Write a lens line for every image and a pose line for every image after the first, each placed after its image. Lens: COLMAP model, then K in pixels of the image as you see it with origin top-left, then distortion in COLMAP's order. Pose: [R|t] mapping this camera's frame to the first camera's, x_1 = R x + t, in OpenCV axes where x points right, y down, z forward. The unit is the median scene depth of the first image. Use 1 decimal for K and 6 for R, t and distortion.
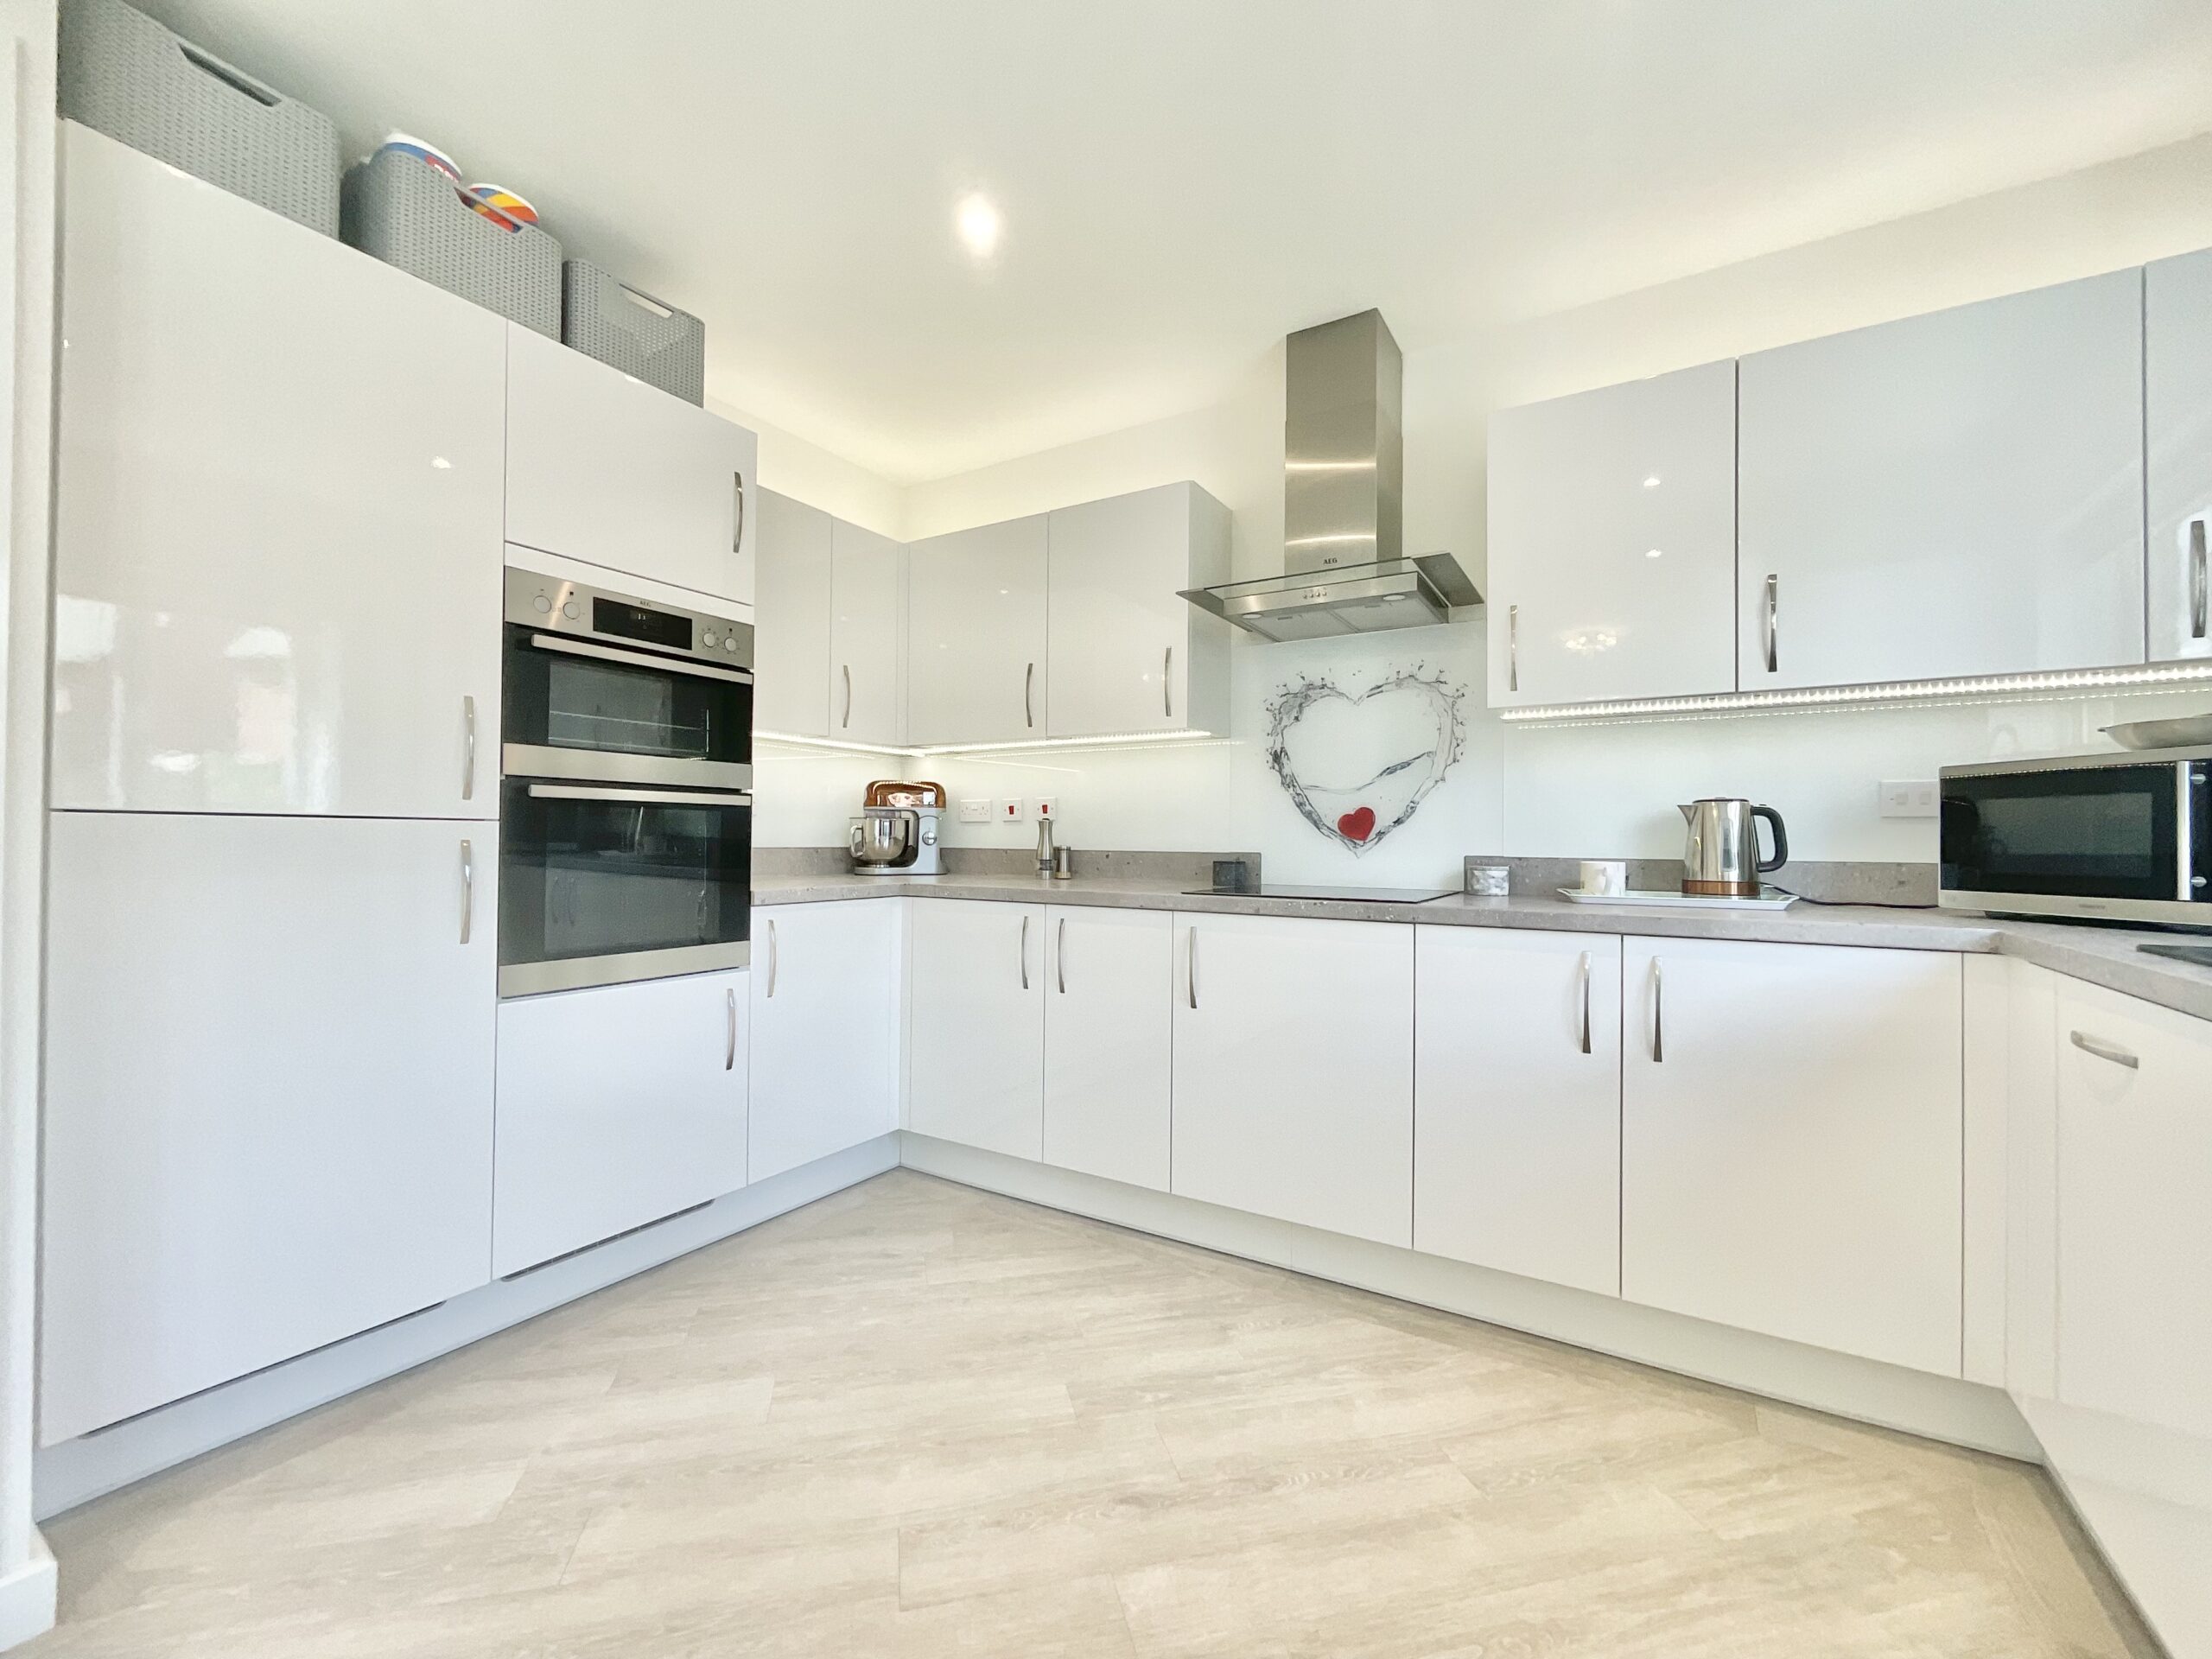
lens RADIAL K [[908.1, 0, 1115.0], [0, 908.1, 830.5], [0, 0, 1]] dist [-0.005581, 0.000142]
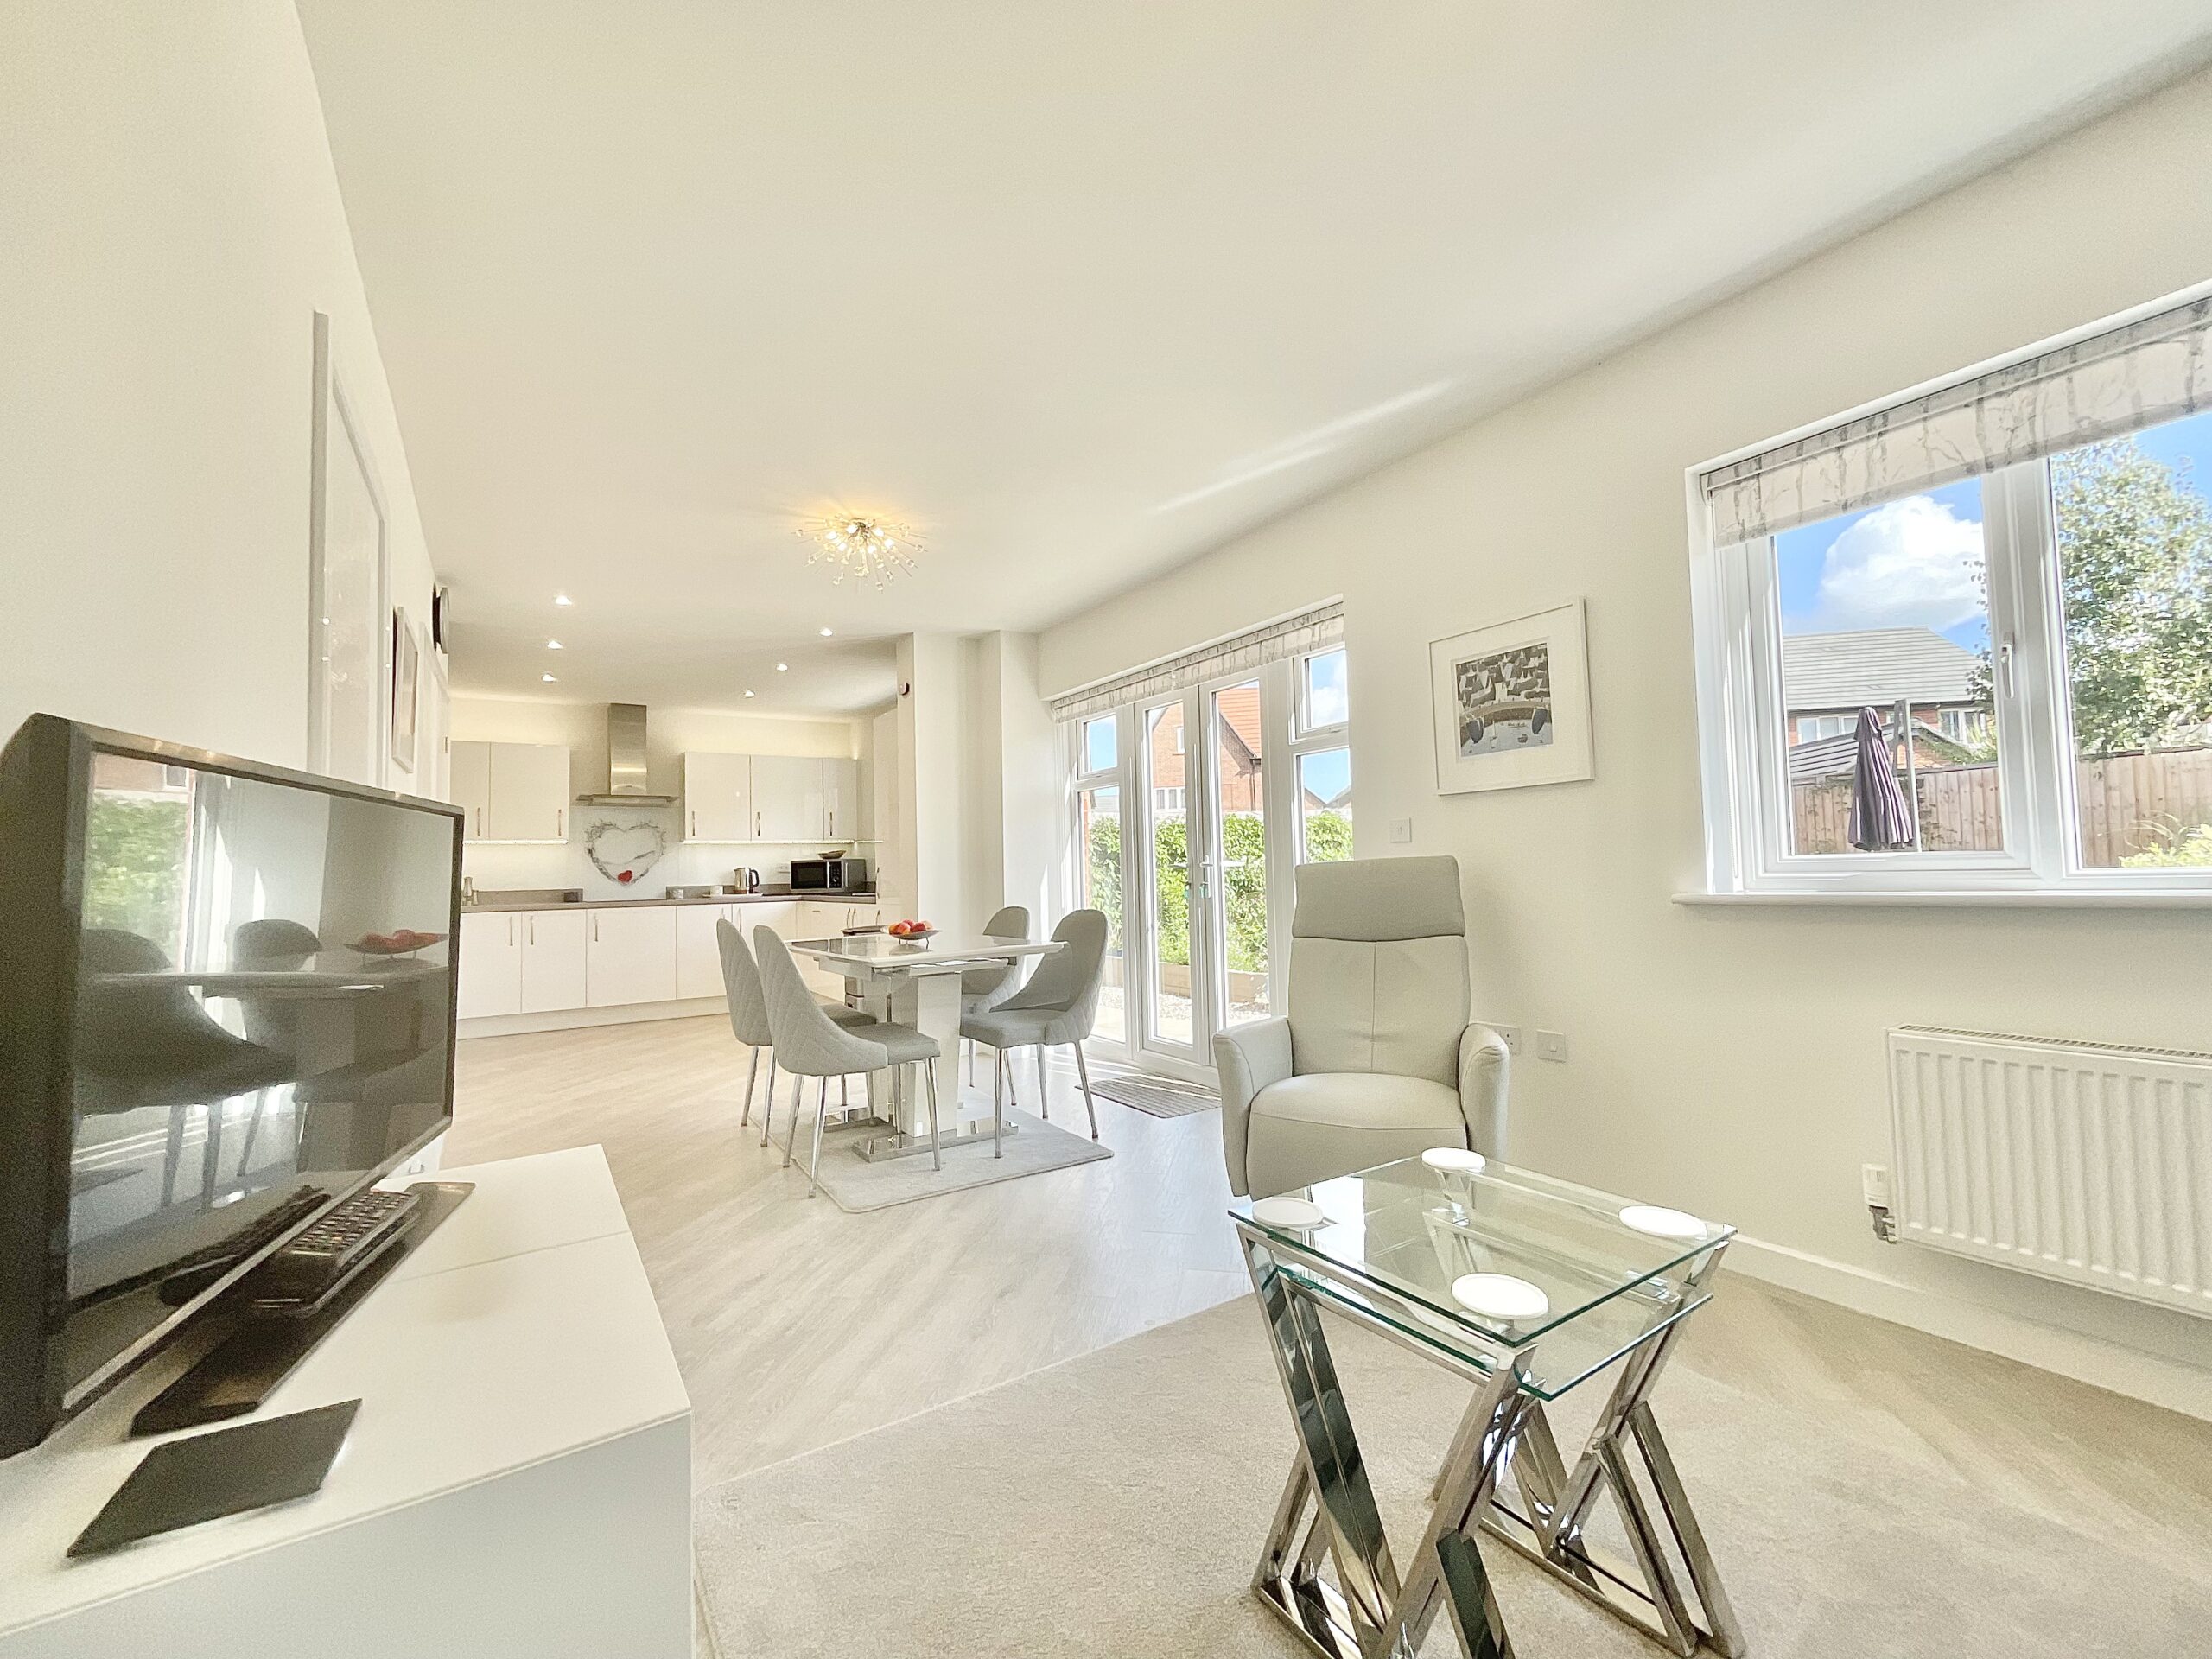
lens RADIAL K [[908.1, 0, 1104.5], [0, 908.1, 831.4], [0, 0, 1]] dist [-0.005581, 0.000142]
pose [[0.416363, 0.022012, 0.908932, -1.986978], [0.015242, 0.999397, -0.031185, -0.043351], [-0.909071, 0.026838, 0.415776, -1.787287]]
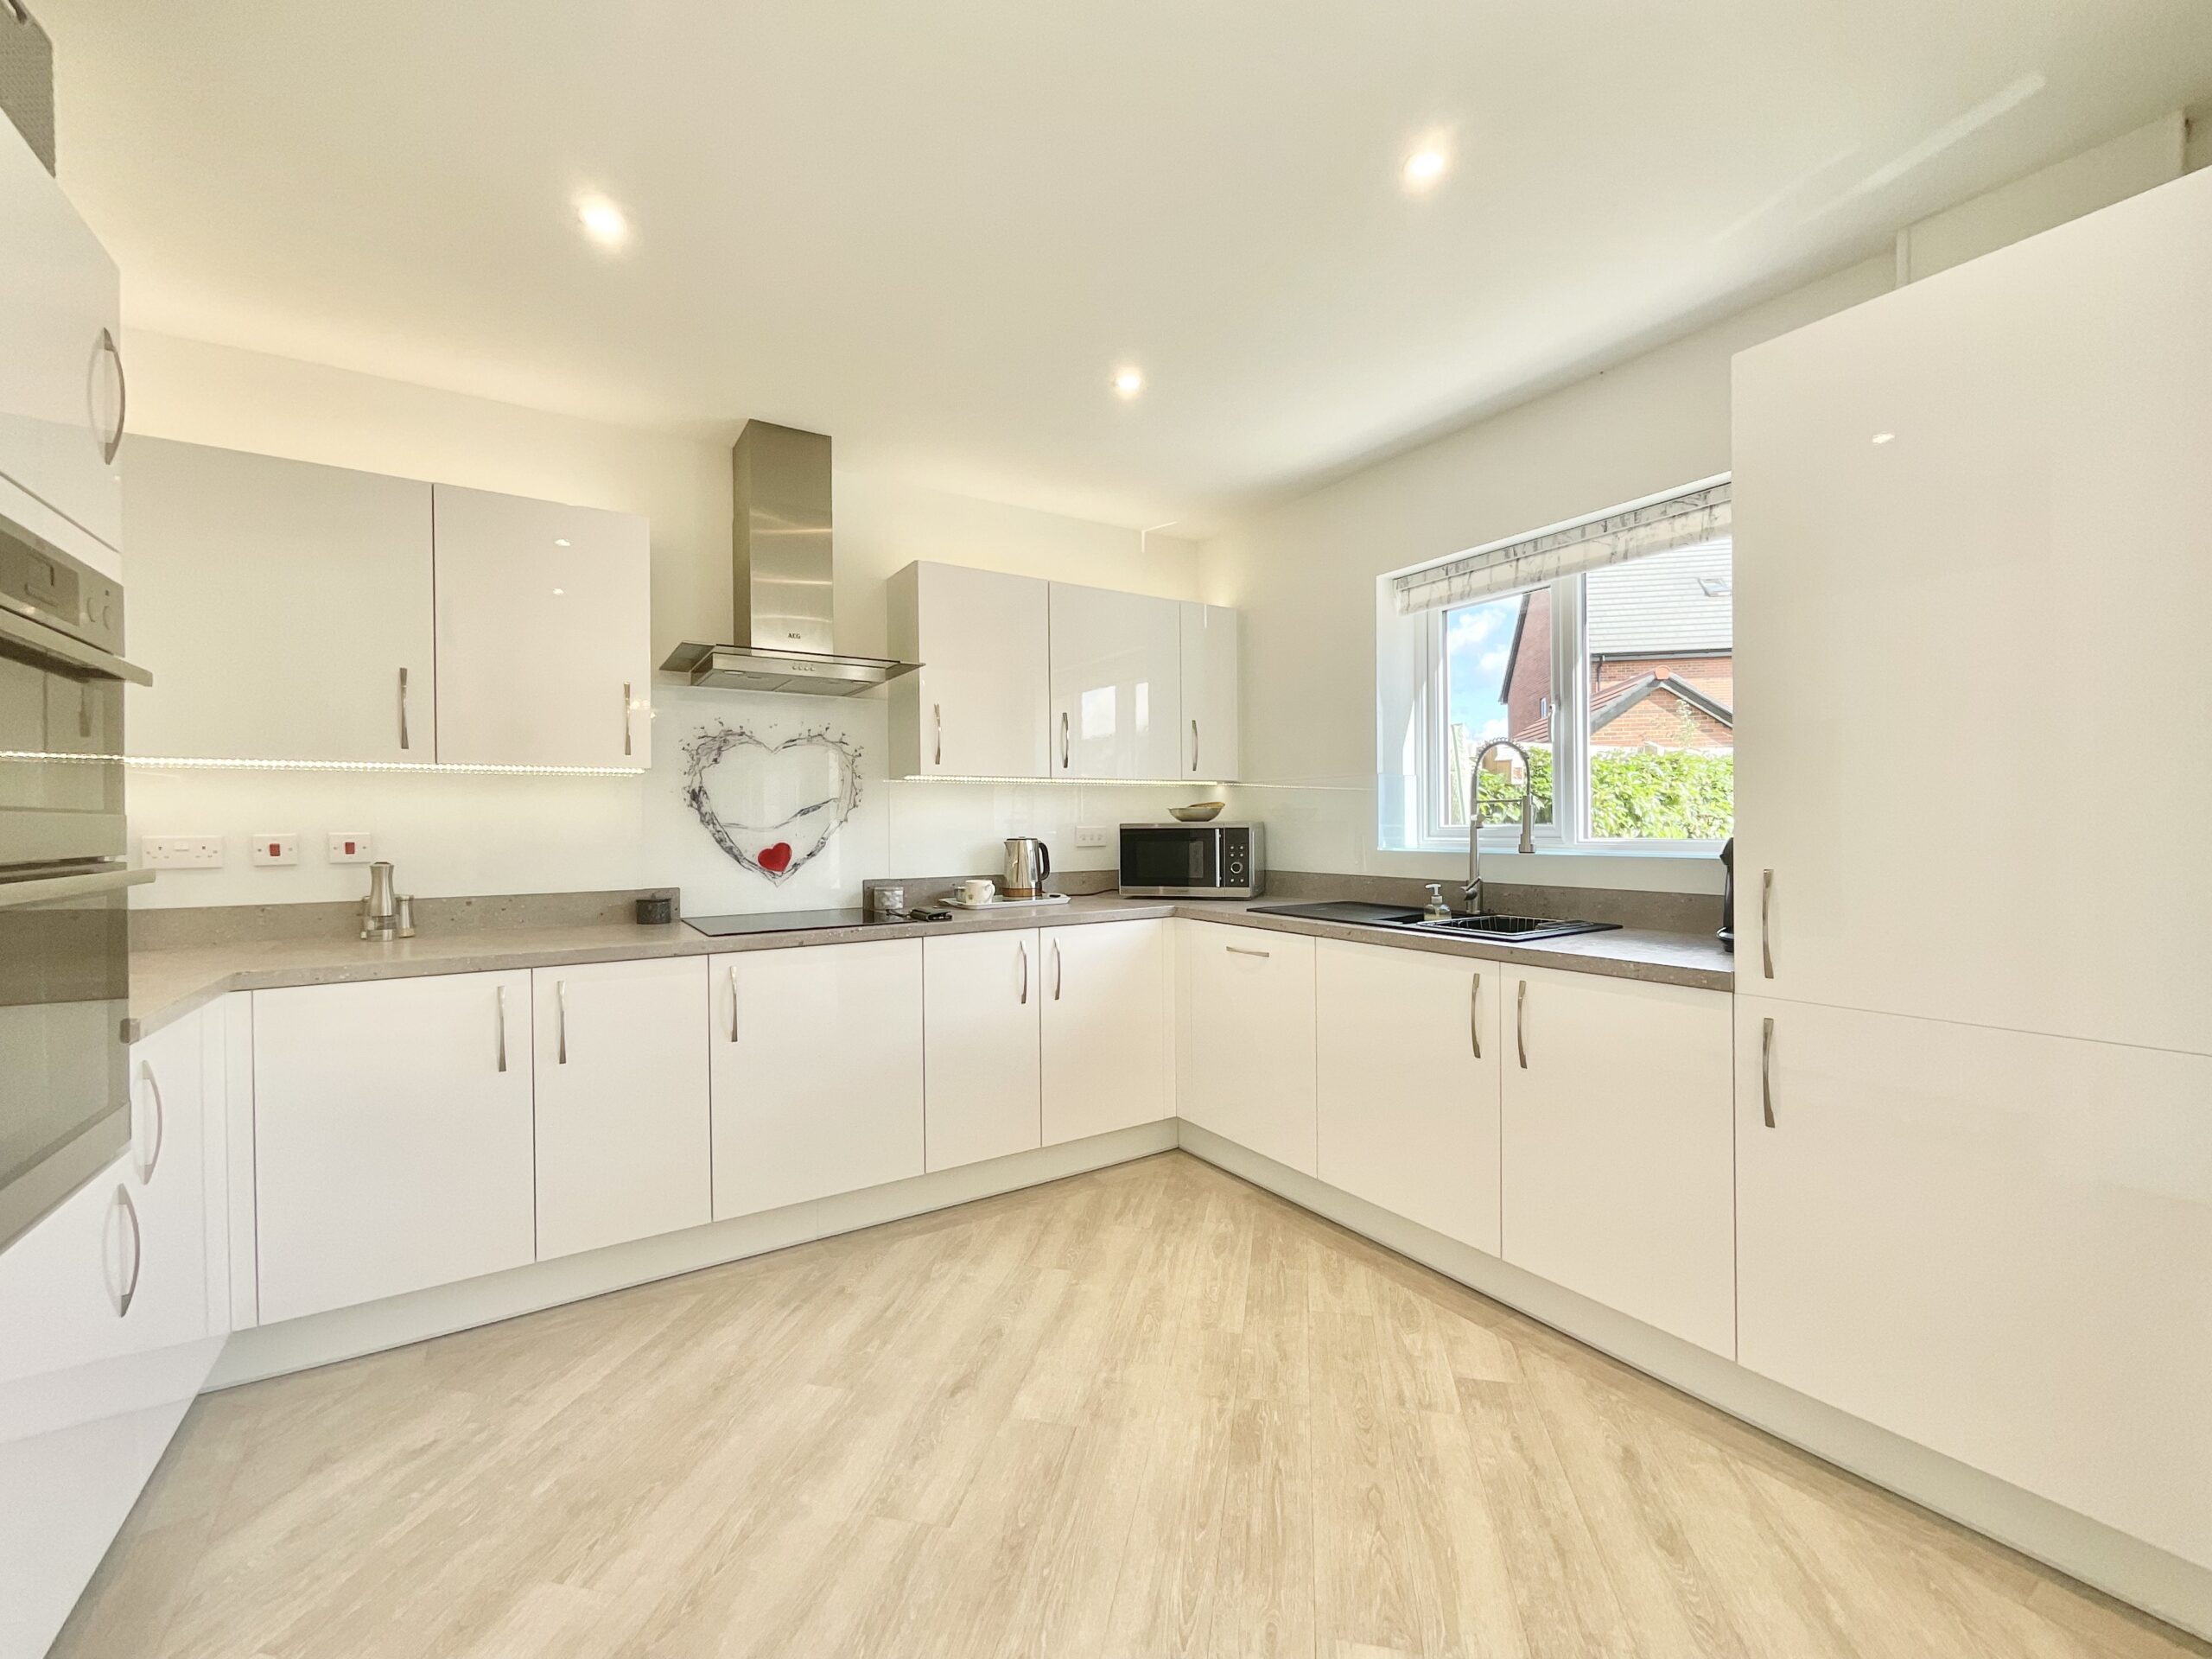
lens RADIAL K [[908.1, 0, 1108.3], [0, 908.1, 831.2], [0, 0, 1]] dist [-0.005581, 0.000142]
pose [[0.427200, -0.020784, 0.903918, -0.725807], [0.000408, 0.999740, 0.022794, -0.081253], [-0.904157, -0.009369, 0.427098, 0.152770]]
